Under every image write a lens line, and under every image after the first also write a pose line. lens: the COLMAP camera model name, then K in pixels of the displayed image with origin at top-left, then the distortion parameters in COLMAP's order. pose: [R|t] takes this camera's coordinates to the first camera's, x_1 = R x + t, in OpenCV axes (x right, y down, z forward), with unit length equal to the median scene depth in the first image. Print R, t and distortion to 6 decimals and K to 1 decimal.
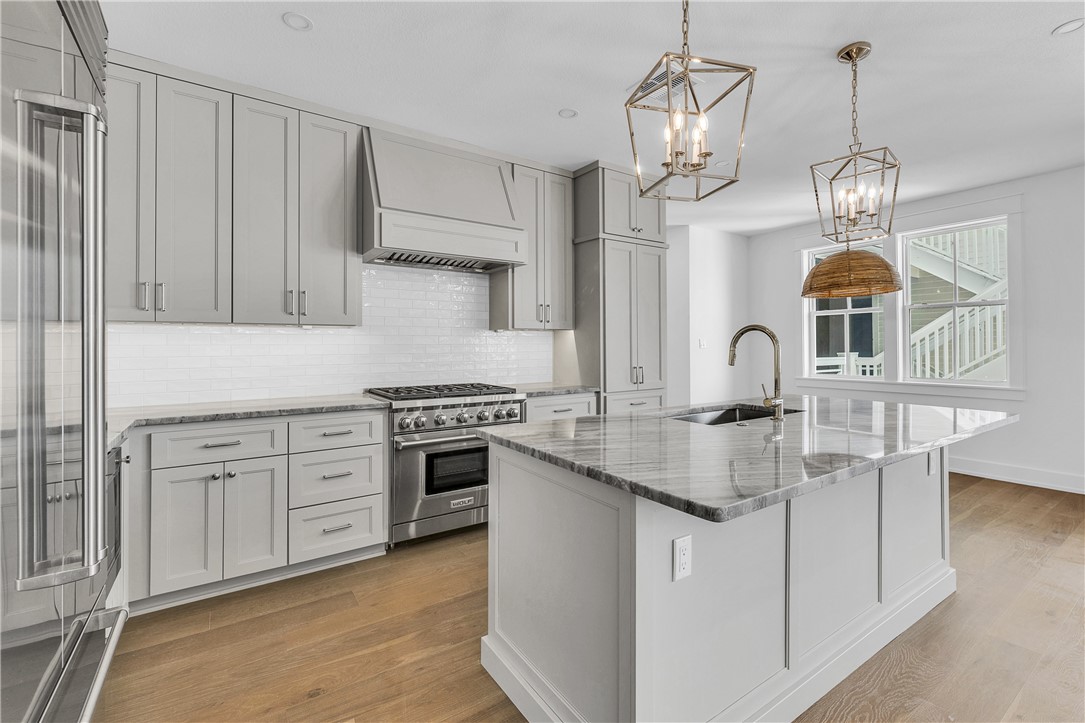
lens RADIAL K [[476.4, 0, 552.0], [0, 476.4, 339.1], [0, 0, 1]] dist [-0.001925, 0.000084]
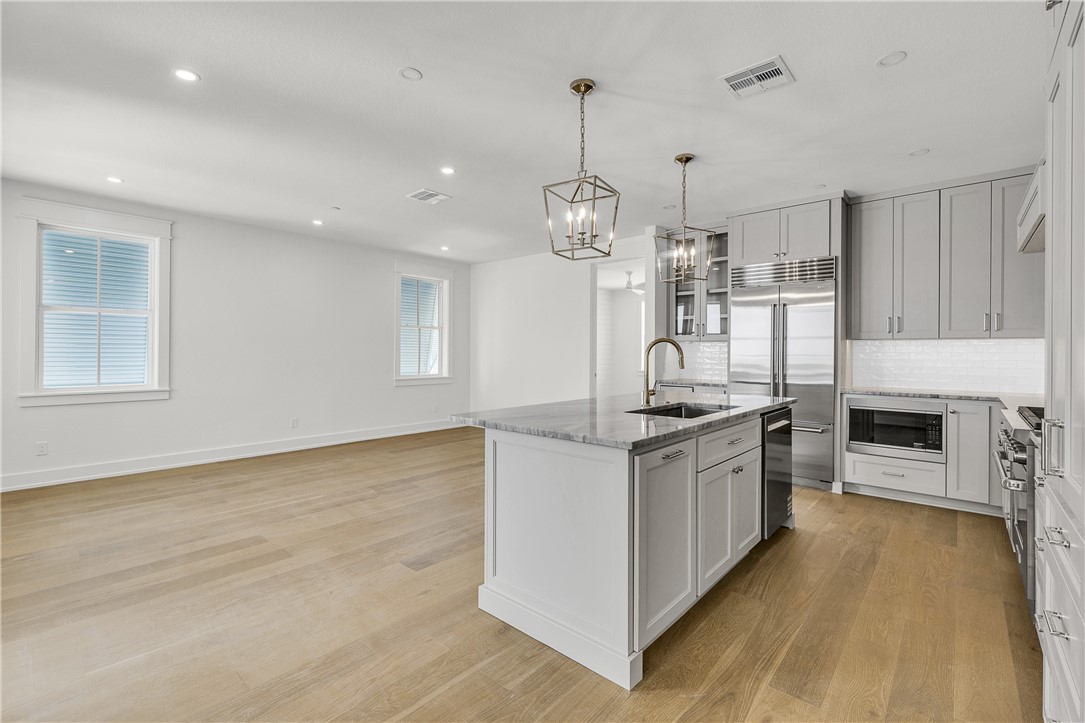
lens RADIAL K [[474.8, 0, 544.0], [0, 474.8, 350.5], [0, 0, 1]] dist [-0.000465, -0.000039]
pose [[-0.970480, -0.000793, -0.241181, 0.947363], [0.003142, 0.999868, -0.015932, 0.021974], [0.241162, -0.016219, -0.970349, 1.962644]]
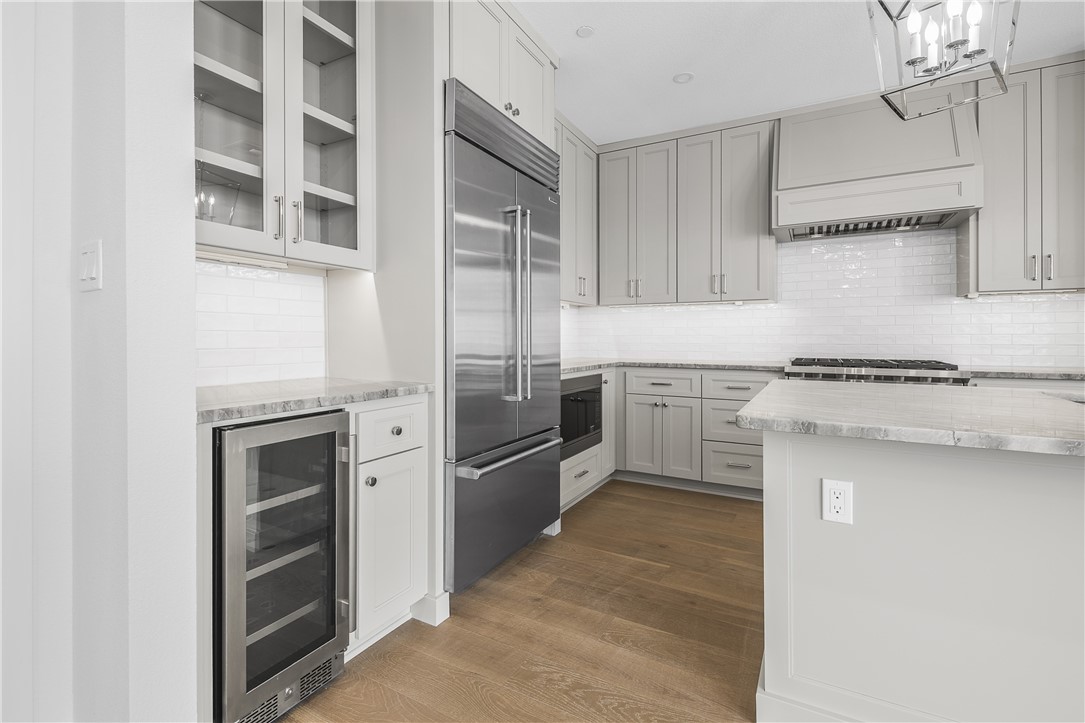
lens RADIAL K [[487.1, 0, 549.9], [0, 487.1, 337.9], [0, 0, 1]] dist [0.007178, -0.000246]
pose [[0.447790, 0.003648, -0.894131, 0.484841], [0.010838, 0.999896, 0.009507, 0.057248], [0.894073, -0.013948, 0.447704, 0.013365]]
